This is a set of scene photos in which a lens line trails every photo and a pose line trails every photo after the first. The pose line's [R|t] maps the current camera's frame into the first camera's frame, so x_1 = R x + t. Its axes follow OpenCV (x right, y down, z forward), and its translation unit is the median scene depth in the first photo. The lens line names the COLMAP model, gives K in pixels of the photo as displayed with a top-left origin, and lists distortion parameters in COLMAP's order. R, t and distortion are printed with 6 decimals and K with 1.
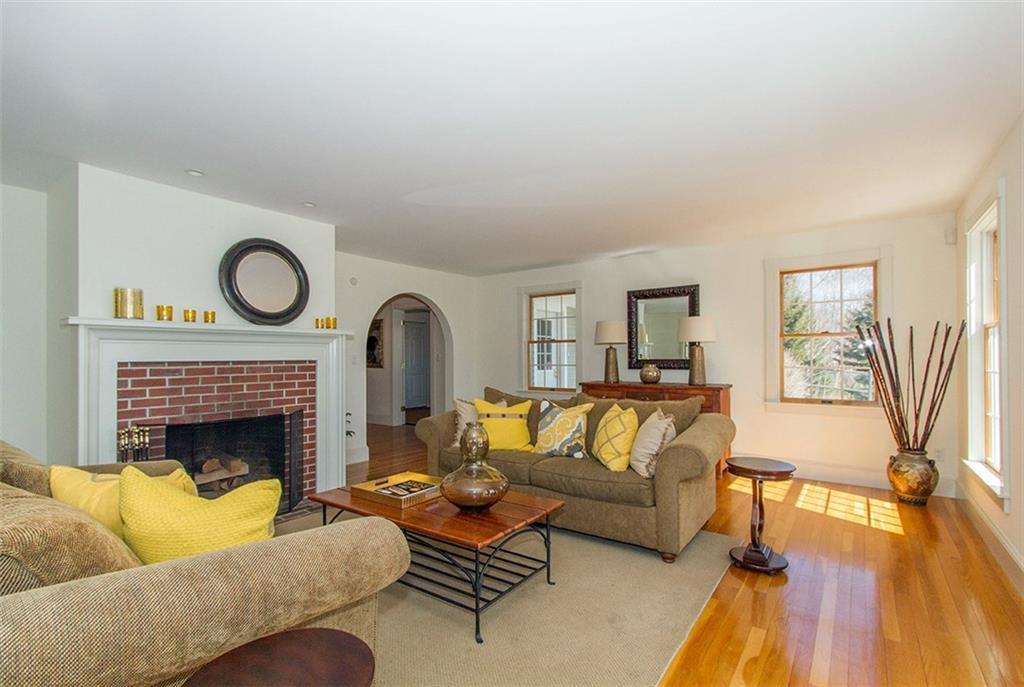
lens RADIAL K [[479.6, 0, 513.5], [0, 479.6, 348.9], [0, 0, 1]] dist [0.002102, 0.000023]
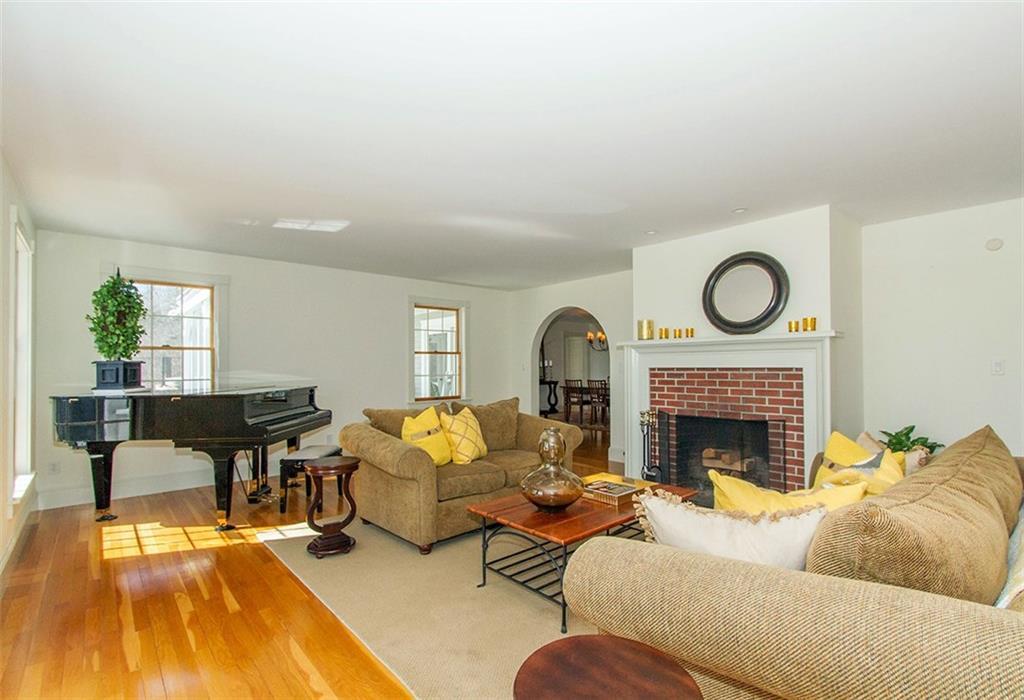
lens RADIAL K [[477.1, 0, 513.2], [0, 477.1, 358.2], [0, 0, 1]] dist [-0.002193, -0.000036]
pose [[-0.225469, -0.010229, -0.974197, 0.656671], [0.021926, 0.999638, -0.015571, 0.009311], [0.974004, -0.024871, -0.225163, 0.783520]]
